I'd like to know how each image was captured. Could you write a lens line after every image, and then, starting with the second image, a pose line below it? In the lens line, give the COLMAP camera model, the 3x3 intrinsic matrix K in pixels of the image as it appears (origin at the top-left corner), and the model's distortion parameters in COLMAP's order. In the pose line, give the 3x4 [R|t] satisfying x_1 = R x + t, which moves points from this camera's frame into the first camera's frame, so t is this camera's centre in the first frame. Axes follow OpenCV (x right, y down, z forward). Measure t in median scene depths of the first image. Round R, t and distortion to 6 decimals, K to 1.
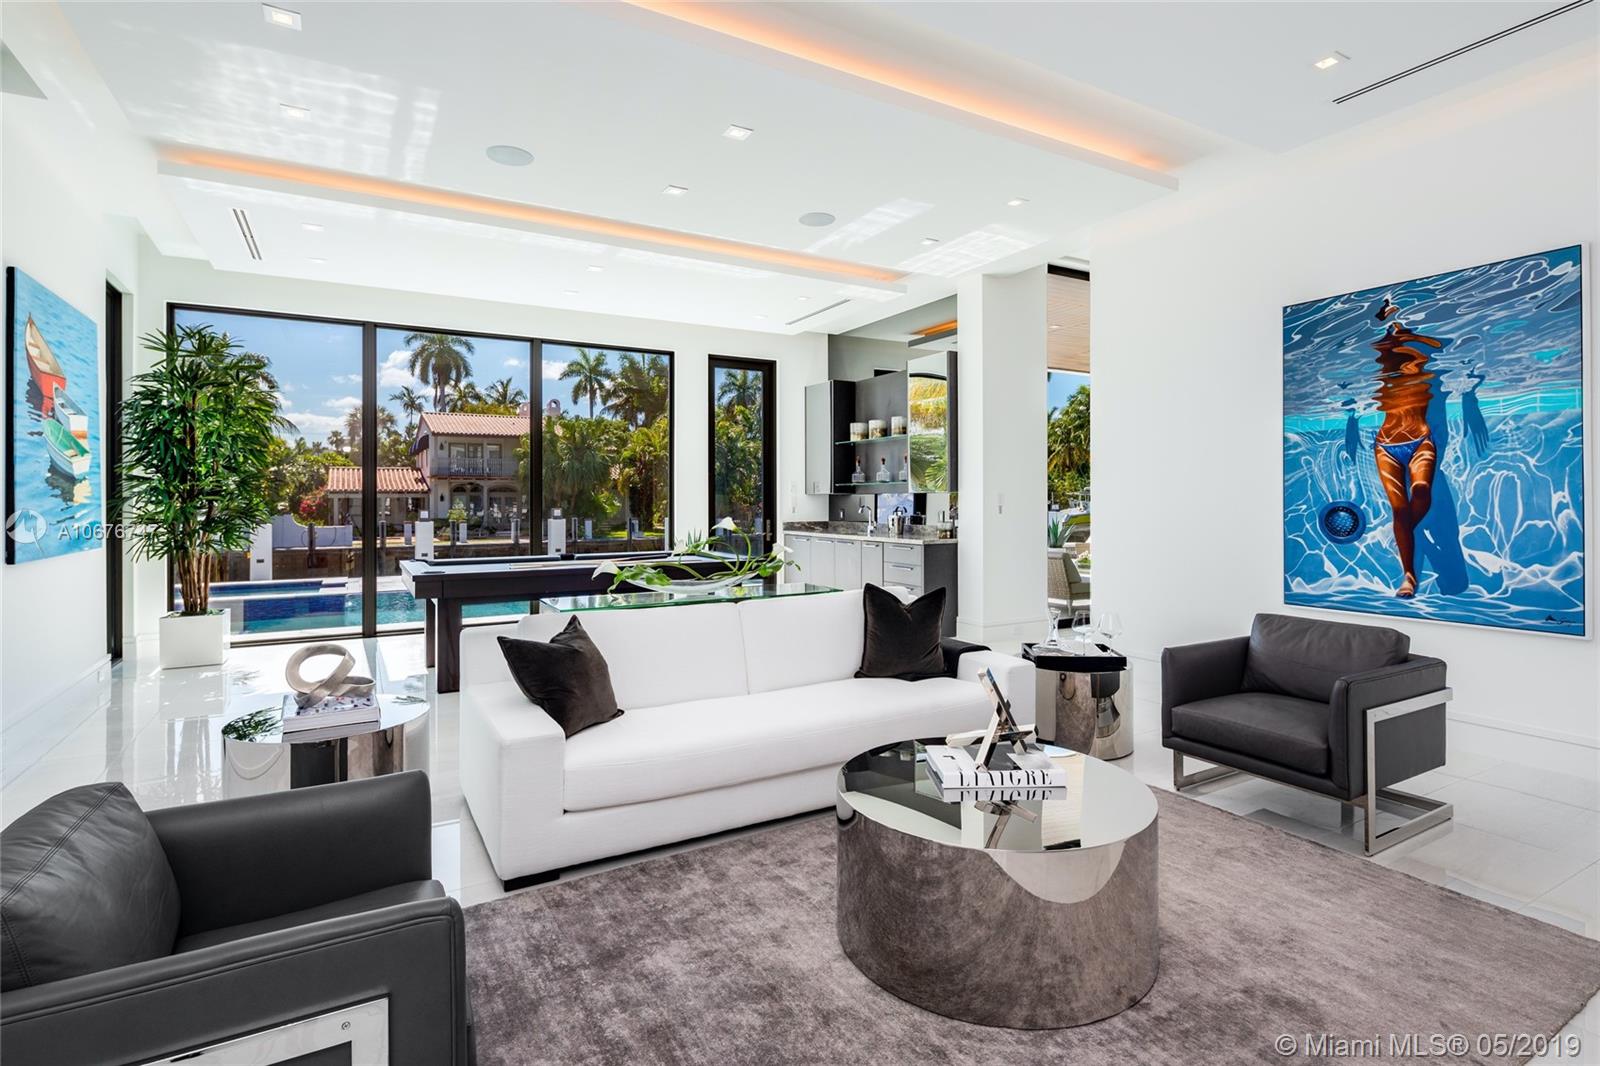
lens RADIAL K [[790.5, 0, 801.7], [0, 790.5, 501.8], [0, 0, 1]] dist [0.000469, -0.000552]
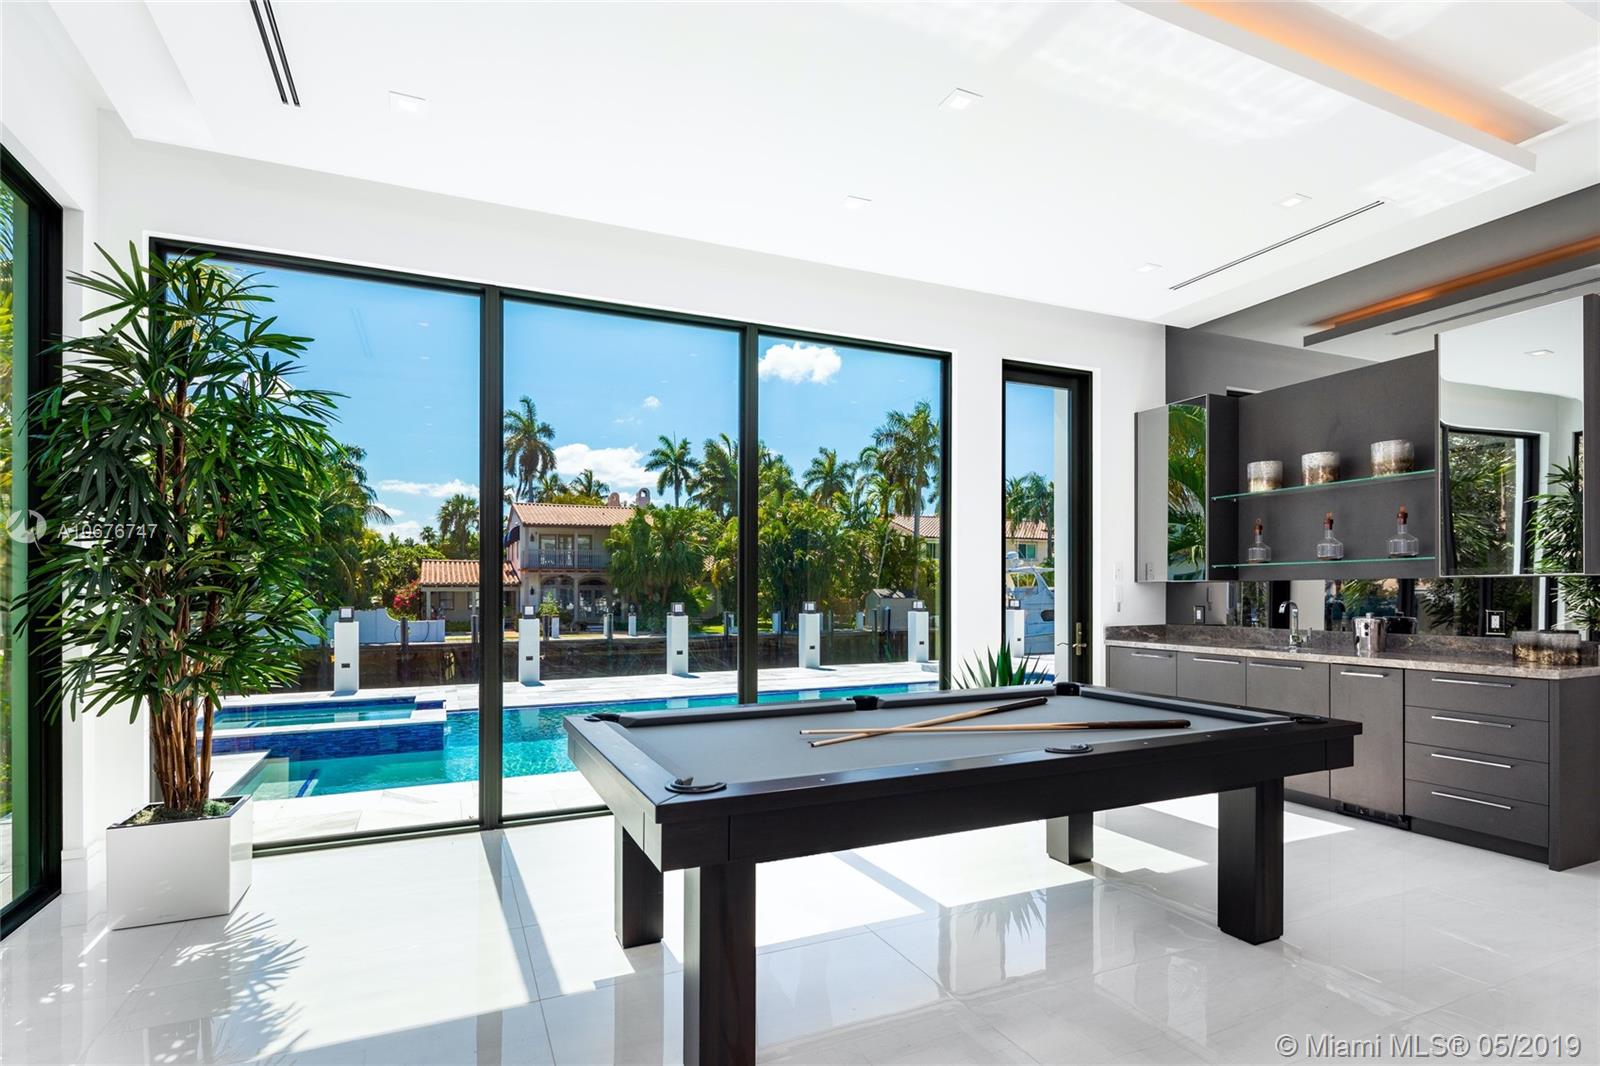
lens RADIAL K [[790.5, 0, 789.4], [0, 790.5, 585.7], [0, 0, 1]] dist [0.000469, -0.000552]
pose [[0.994701, -0.003587, -0.102751, -0.060900], [0.002480, 0.999937, -0.010902, -0.000139], [0.102783, 0.010590, 0.994647, 0.100483]]
